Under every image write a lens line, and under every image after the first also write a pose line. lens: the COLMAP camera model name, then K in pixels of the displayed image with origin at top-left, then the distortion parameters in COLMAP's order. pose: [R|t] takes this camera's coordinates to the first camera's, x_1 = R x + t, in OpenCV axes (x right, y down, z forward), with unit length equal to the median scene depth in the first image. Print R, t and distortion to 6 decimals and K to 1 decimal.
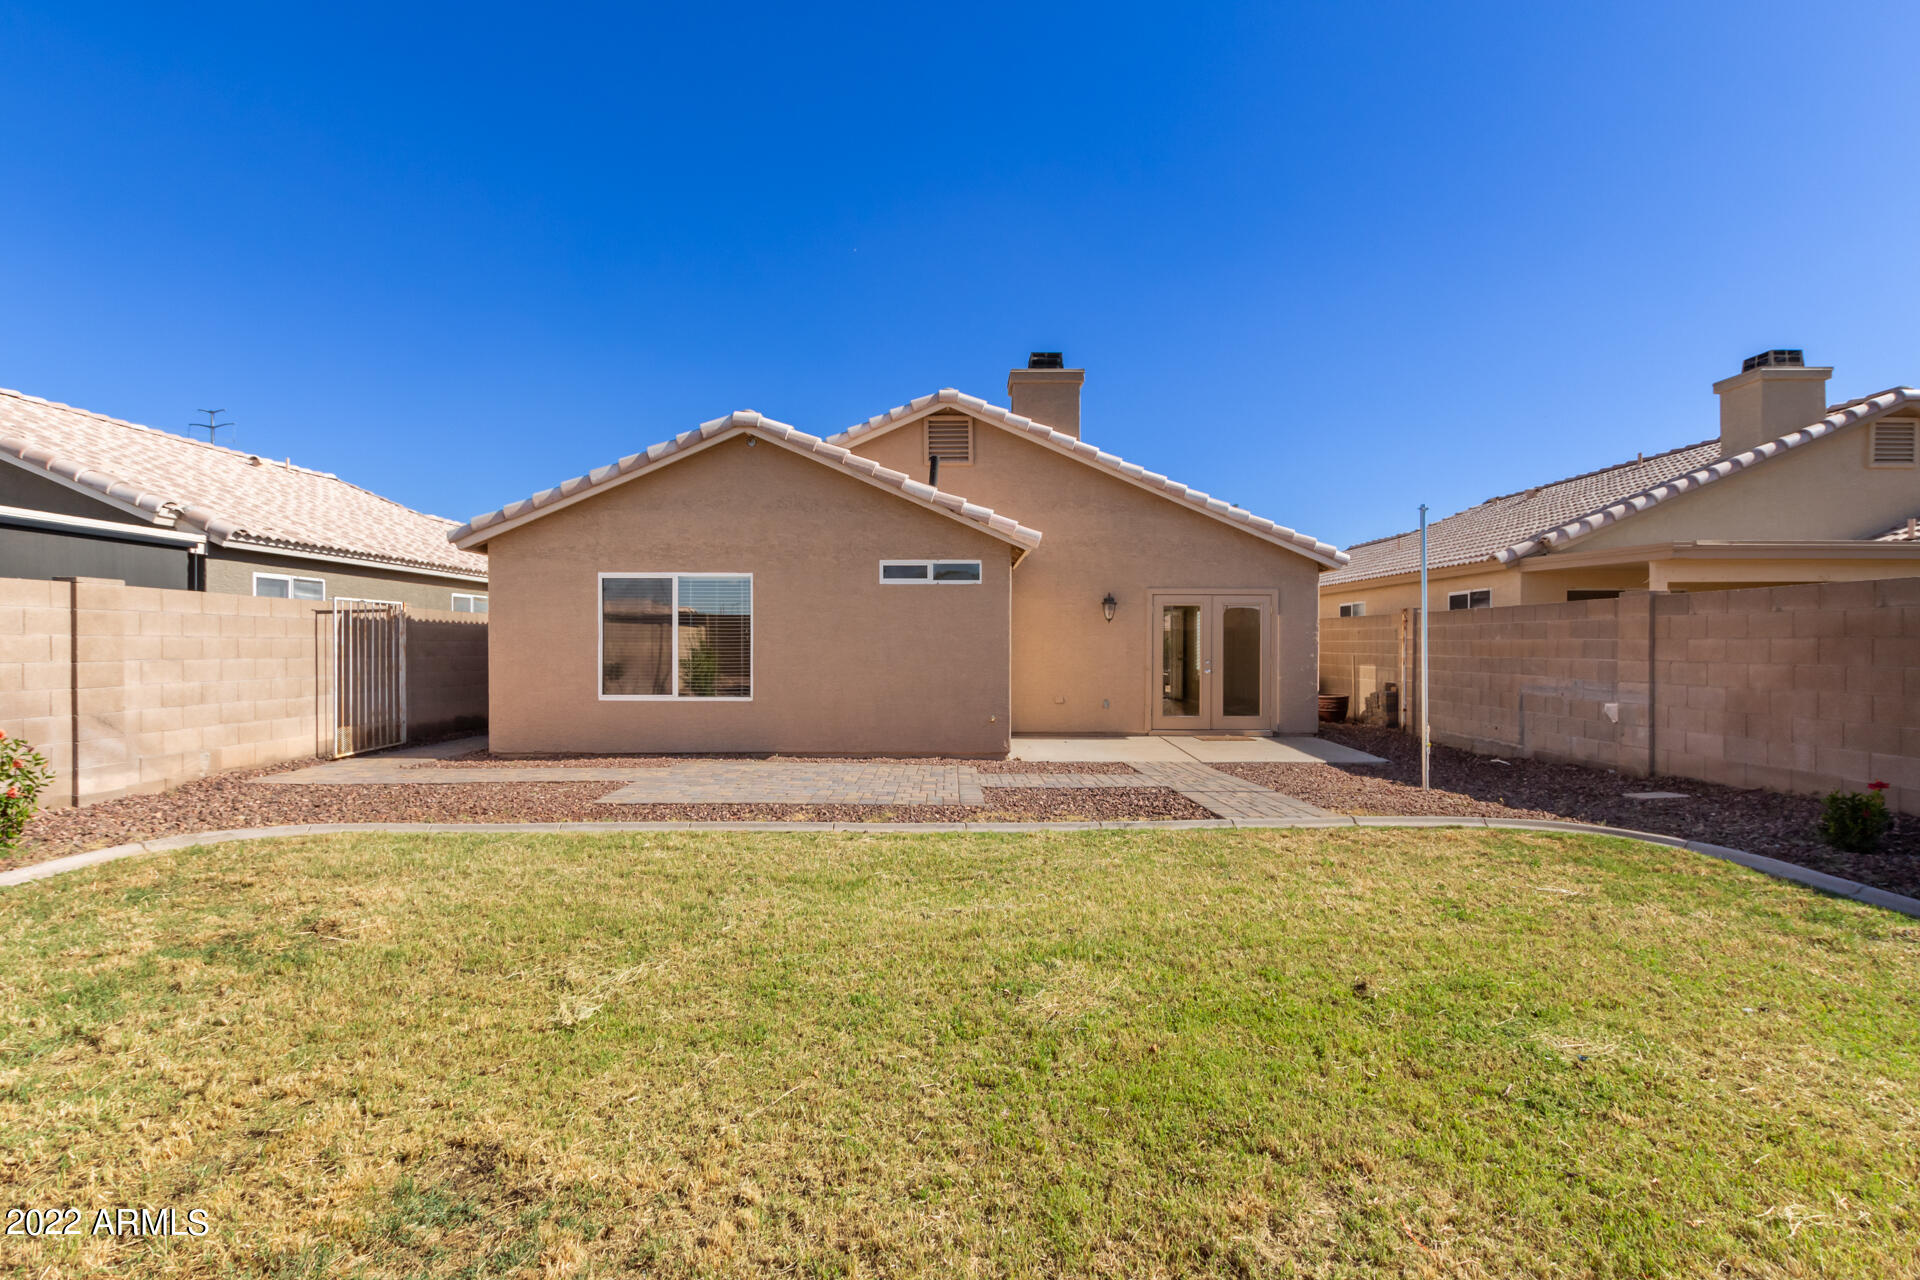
lens RADIAL K [[881.8, 0, 952.3], [0, 881.8, 642.9], [0, 0, 1]] dist [0.003719, -0.000849]
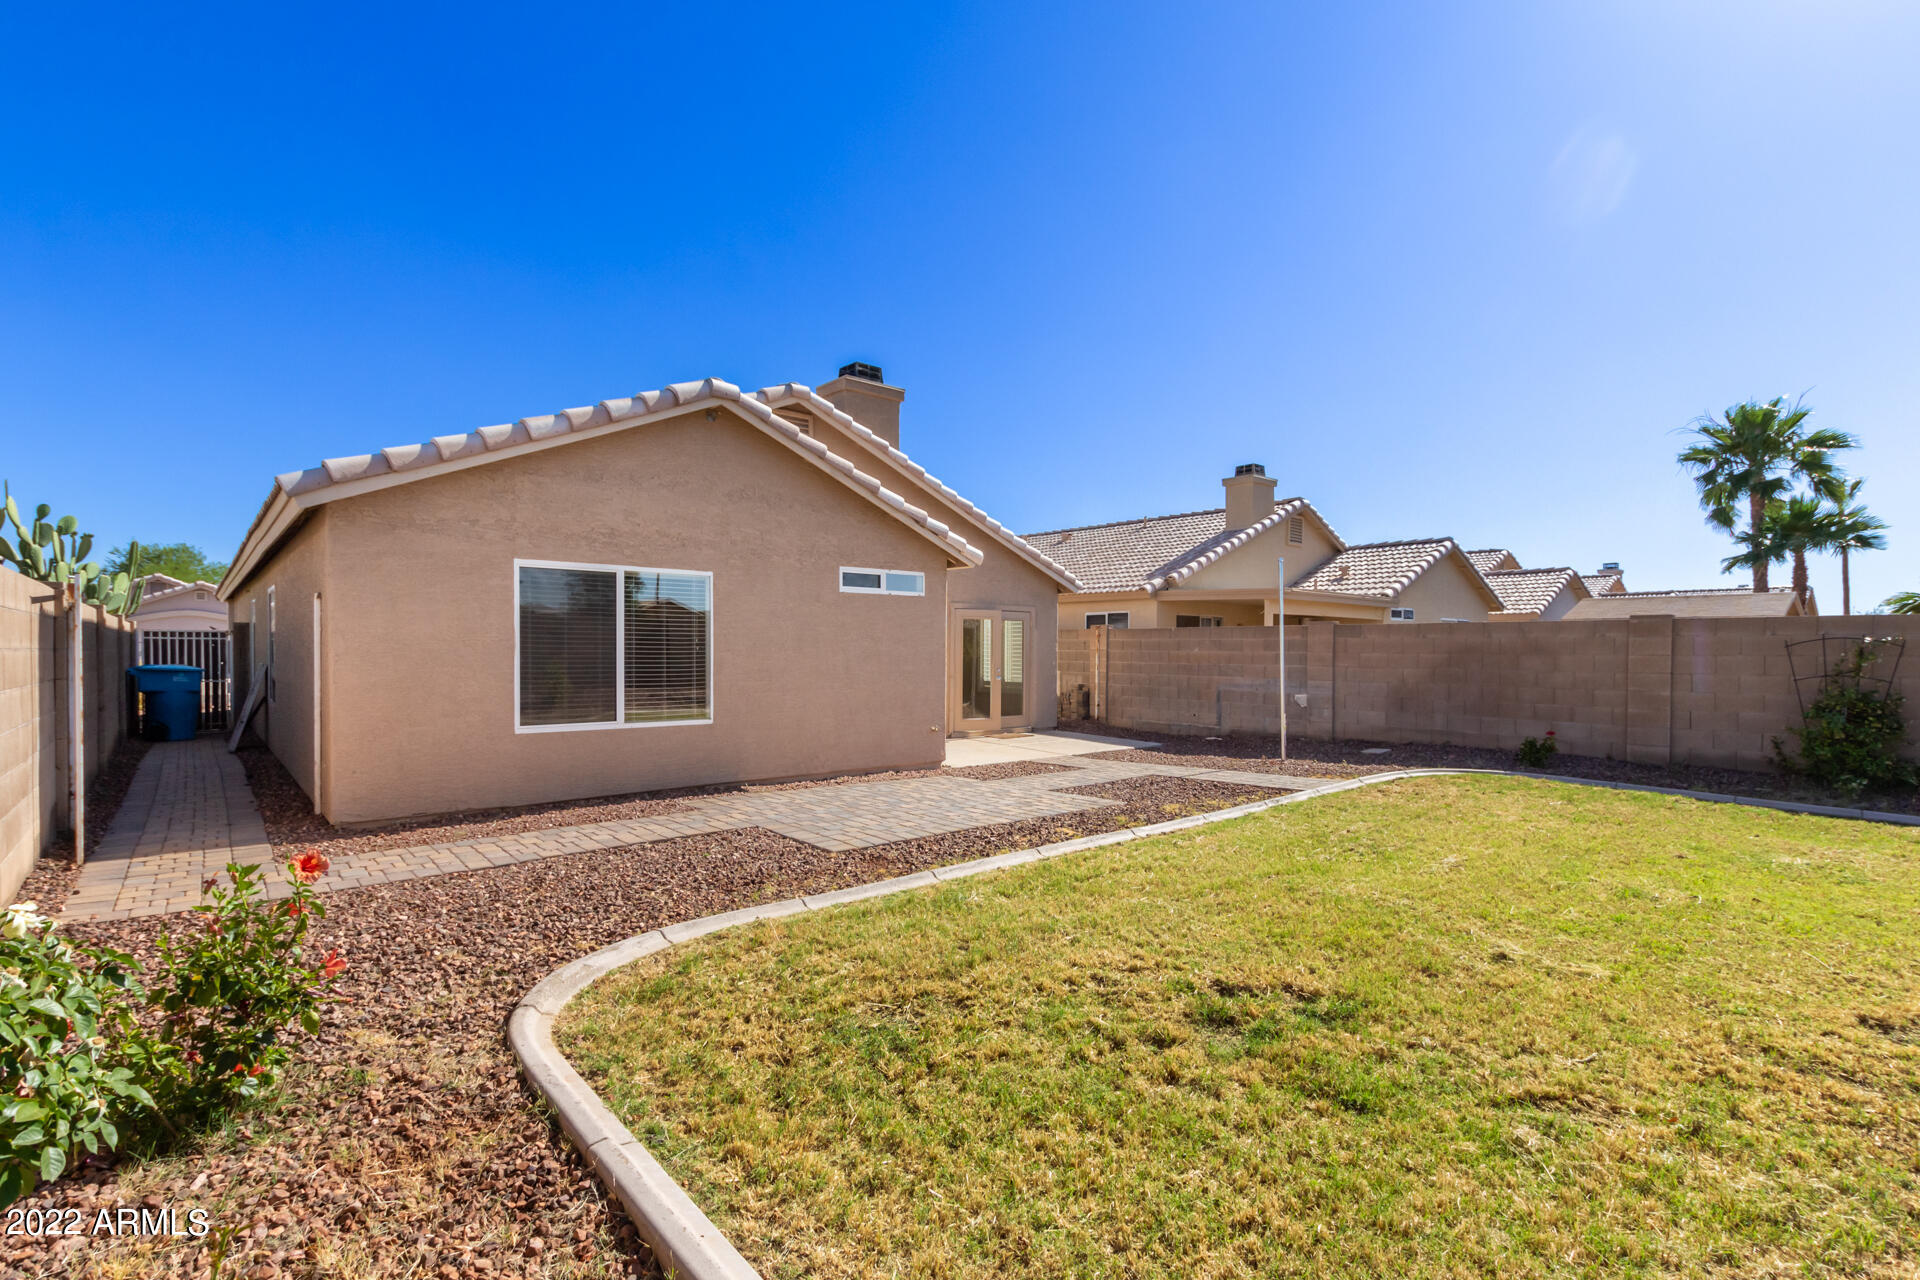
lens RADIAL K [[881.8, 0, 960.1], [0, 881.8, 658.3], [0, 0, 1]] dist [0.003719, -0.000849]
pose [[0.756324, -0.004286, 0.654183, -0.601792], [-0.005016, 0.999911, 0.012350, -0.008324], [-0.654178, -0.012622, 0.756235, 0.208264]]
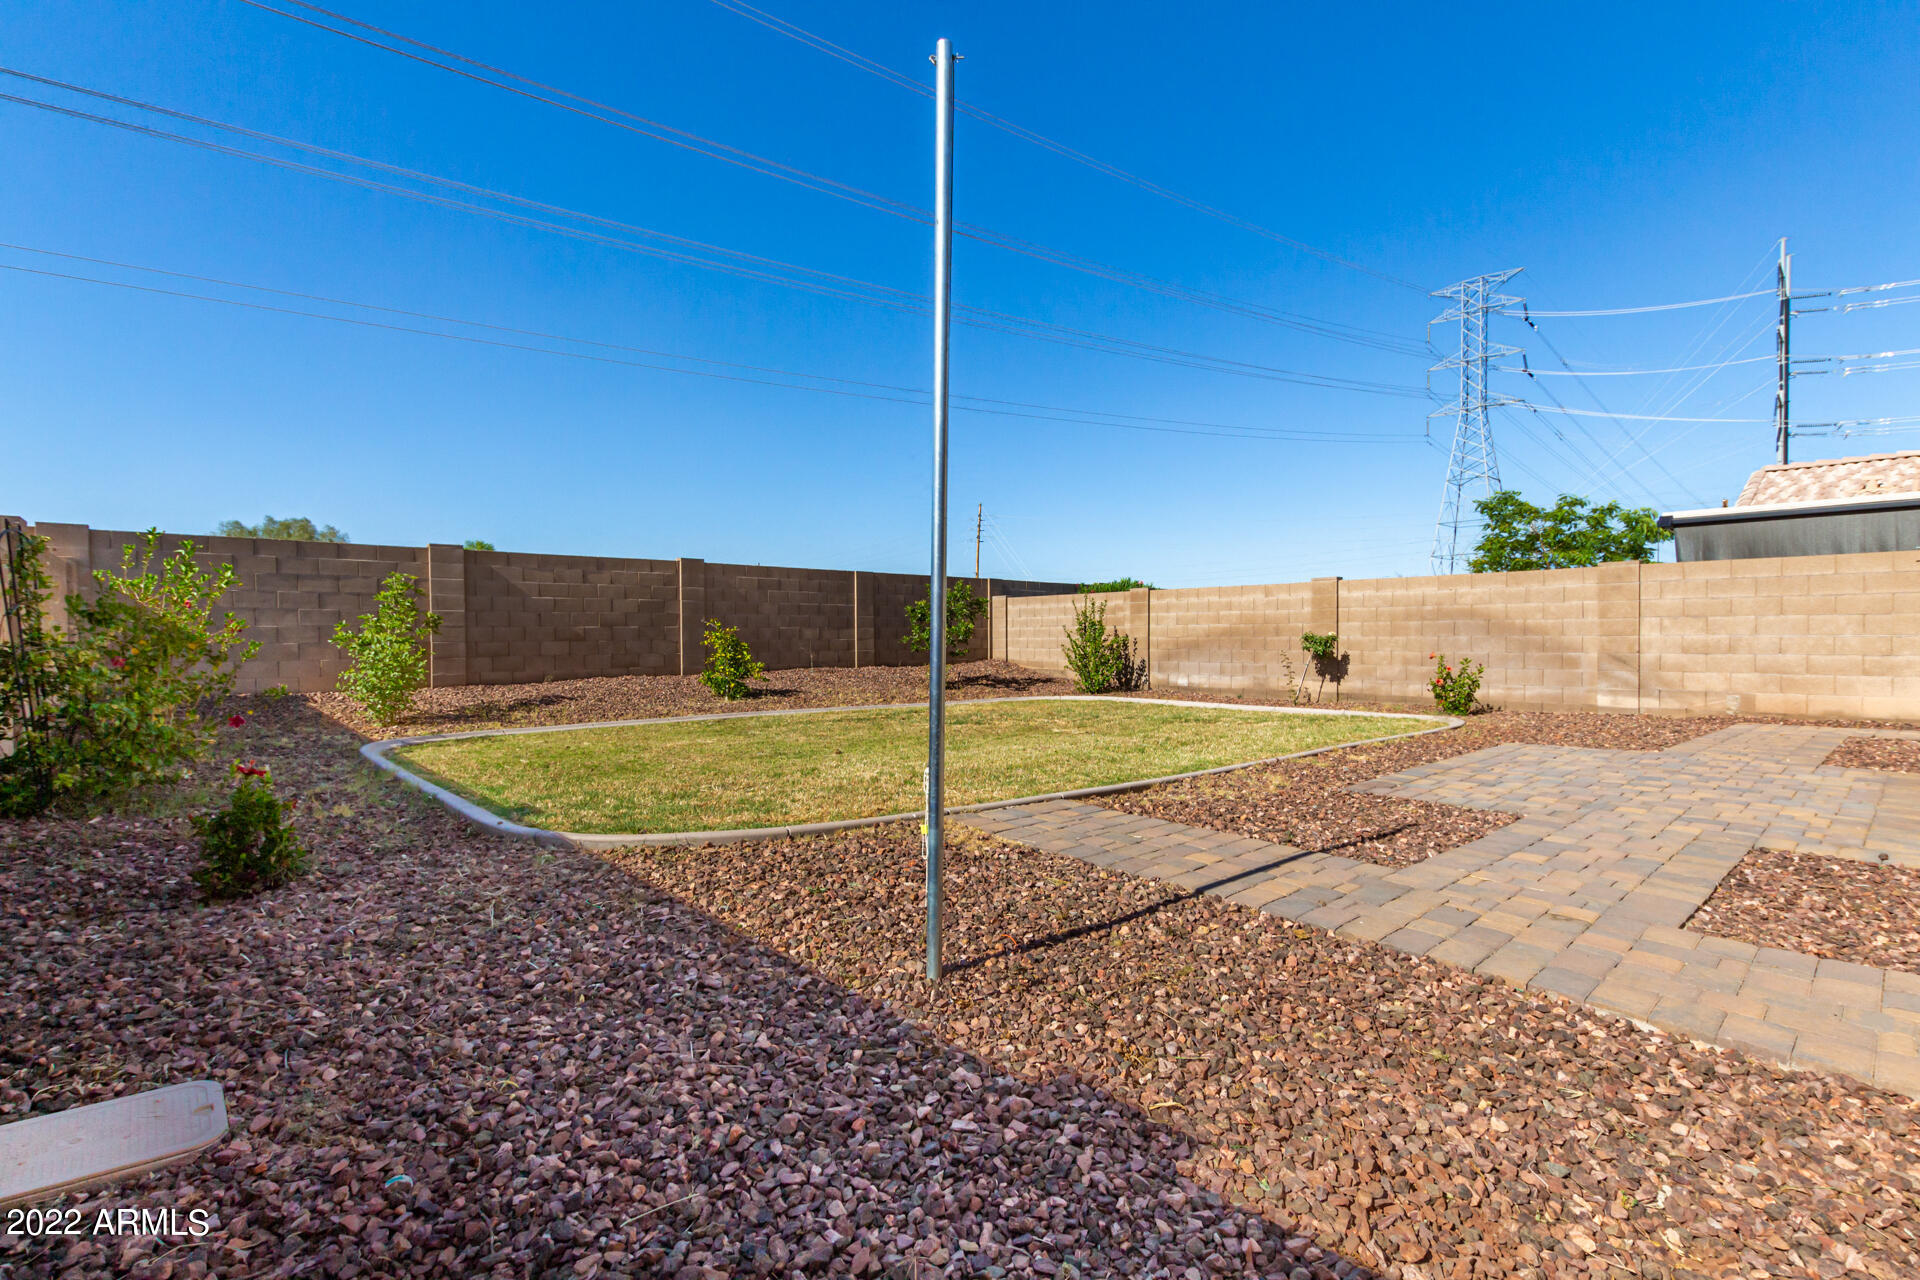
lens RADIAL K [[881.8, 0, 964.6], [0, 881.8, 649.0], [0, 0, 1]] dist [0.003719, -0.000849]
pose [[-0.759081, 0.012643, -0.650874, 0.570608], [0.006524, 0.999909, 0.011814, 0.033474], [0.650964, 0.004722, -0.759094, 0.983633]]
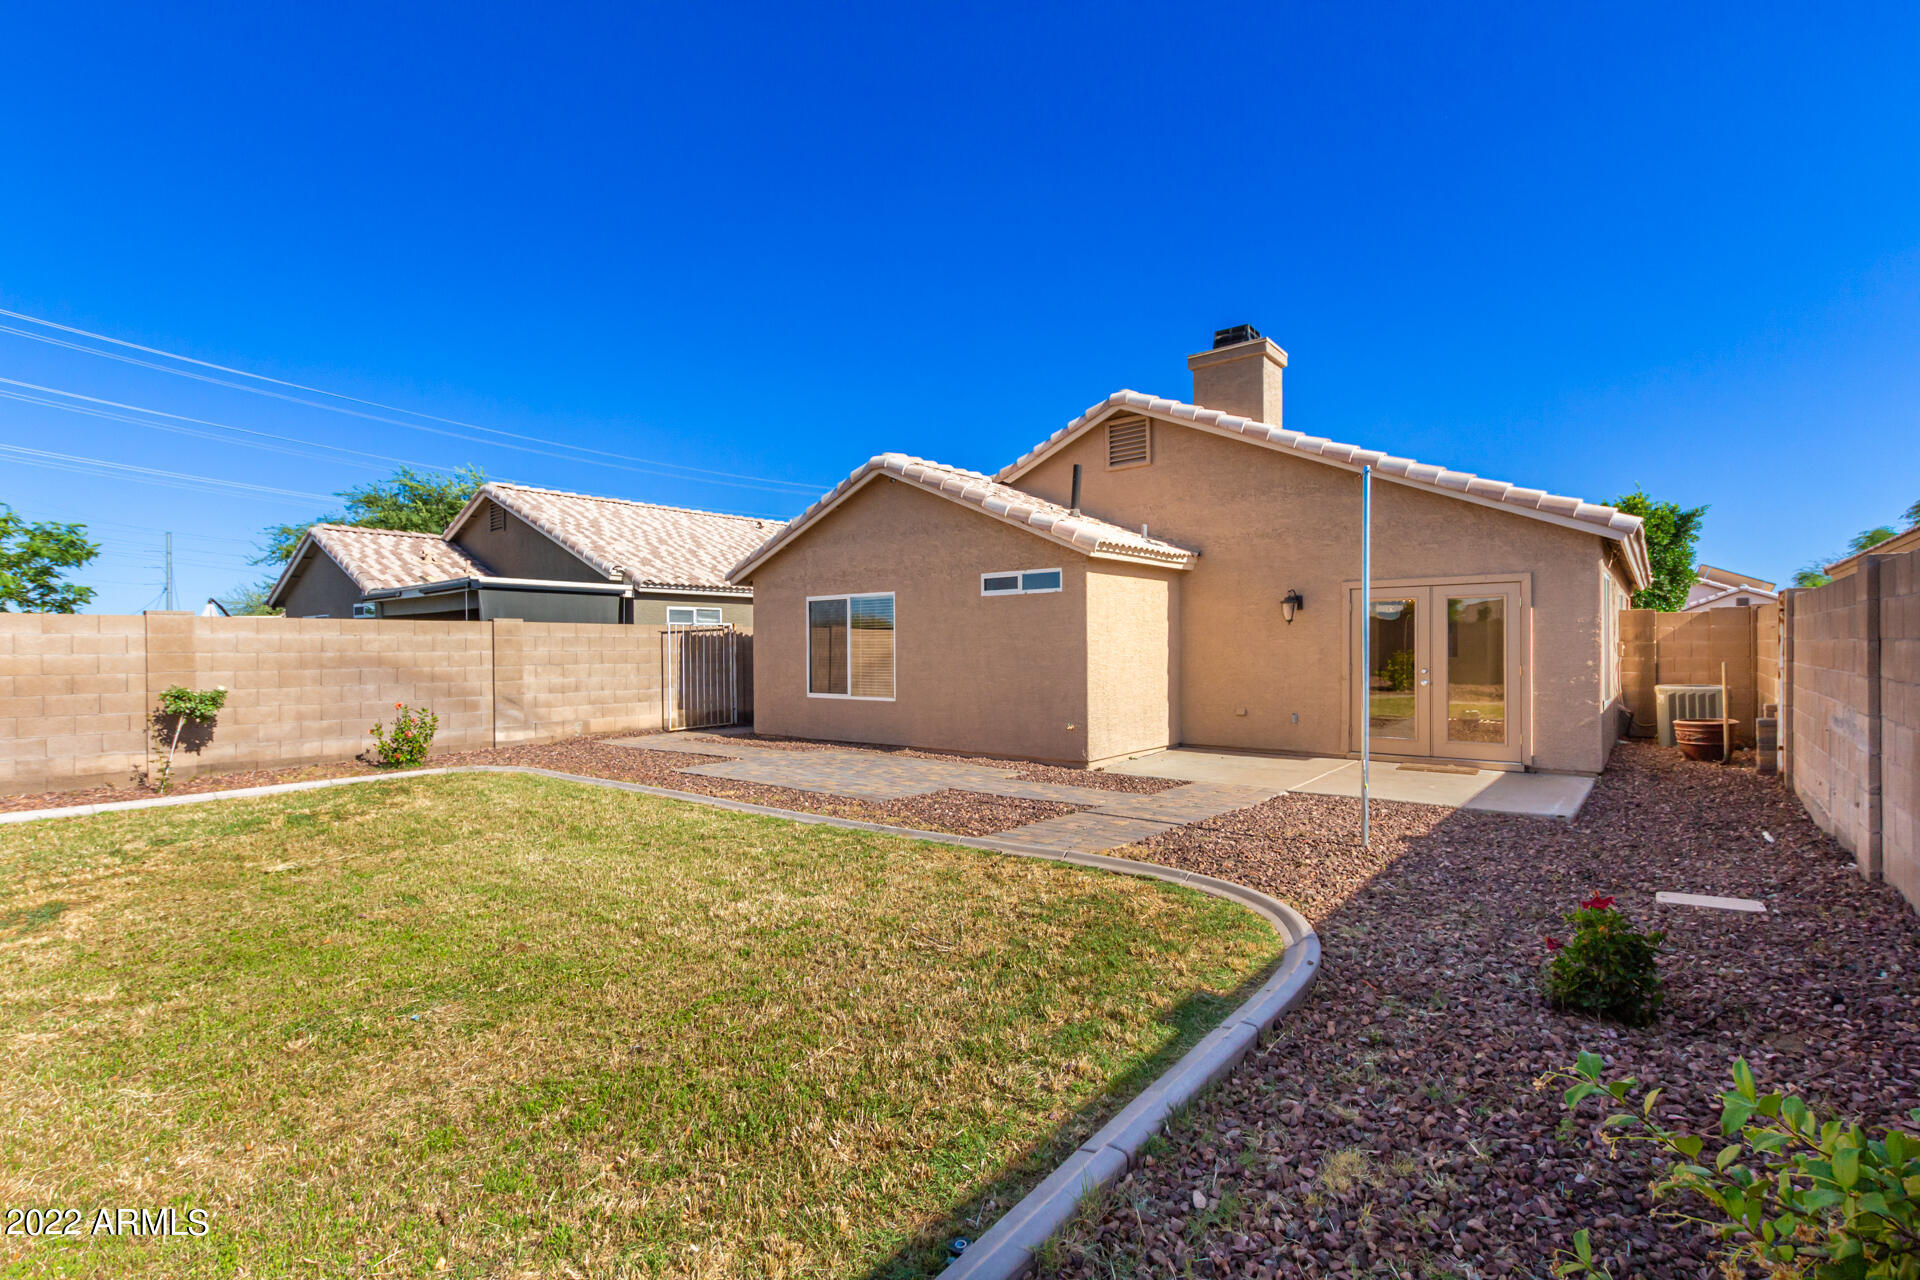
lens RADIAL K [[881.8, 0, 951.8], [0, 881.8, 639.7], [0, 0, 1]] dist [0.003719, -0.000849]
pose [[0.771383, -0.013998, -0.636218, 0.577286], [0.010557, 0.999902, -0.009201, -0.003927], [0.636284, 0.000381, 0.771455, 0.146844]]
